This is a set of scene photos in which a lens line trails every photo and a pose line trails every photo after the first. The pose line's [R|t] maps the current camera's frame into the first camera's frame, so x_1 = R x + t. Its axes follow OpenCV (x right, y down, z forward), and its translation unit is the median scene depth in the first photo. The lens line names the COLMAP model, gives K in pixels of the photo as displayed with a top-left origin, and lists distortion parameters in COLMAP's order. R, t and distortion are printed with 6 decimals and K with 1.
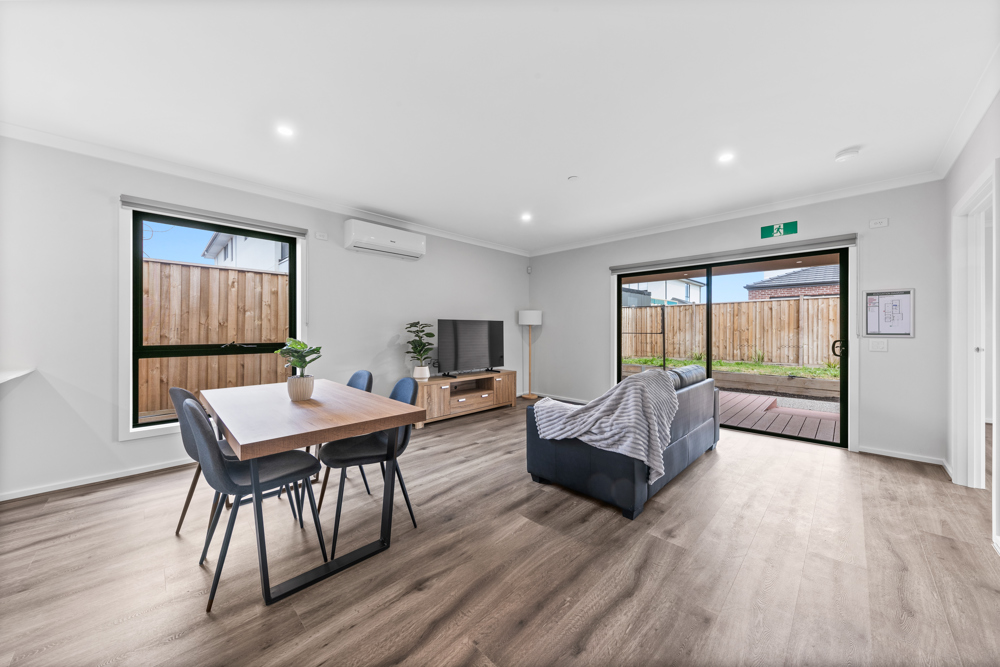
lens RADIAL K [[350.3, 0, 496.3], [0, 350.3, 330.4], [0, 0, 1]] dist [0.005356, -0.000123]
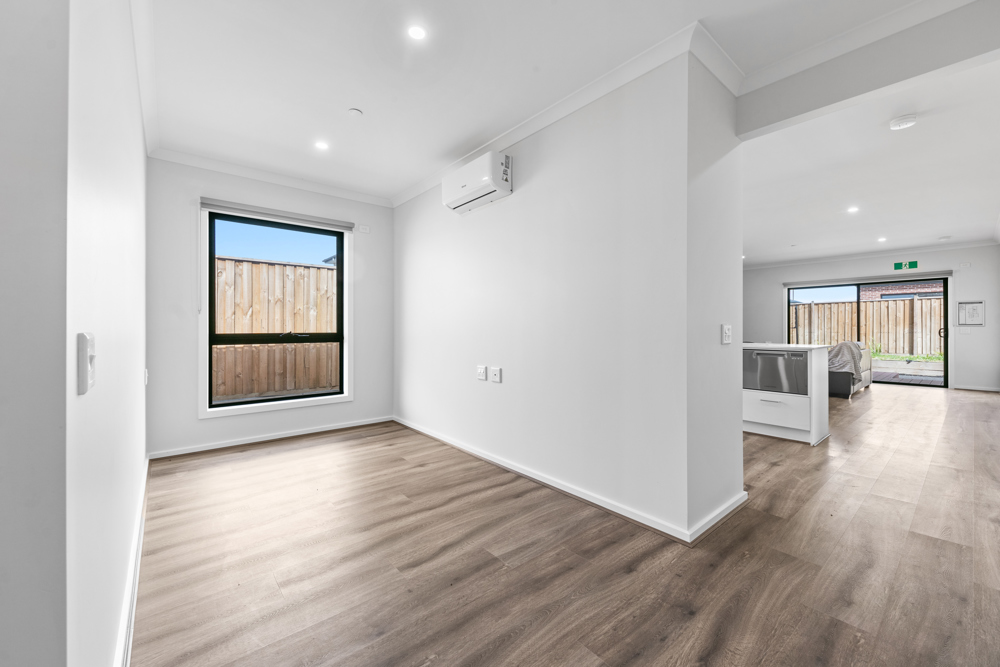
lens RADIAL K [[398.4, 0, 501.4], [0, 398.4, 326.1], [0, 0, 1]] dist [-0.000274, -0.000205]
pose [[0.996519, 0.000232, -0.083367, -0.693851], [-0.000786, 0.999978, -0.006614, 0.019432], [0.083363, 0.006657, 0.996497, -0.763499]]
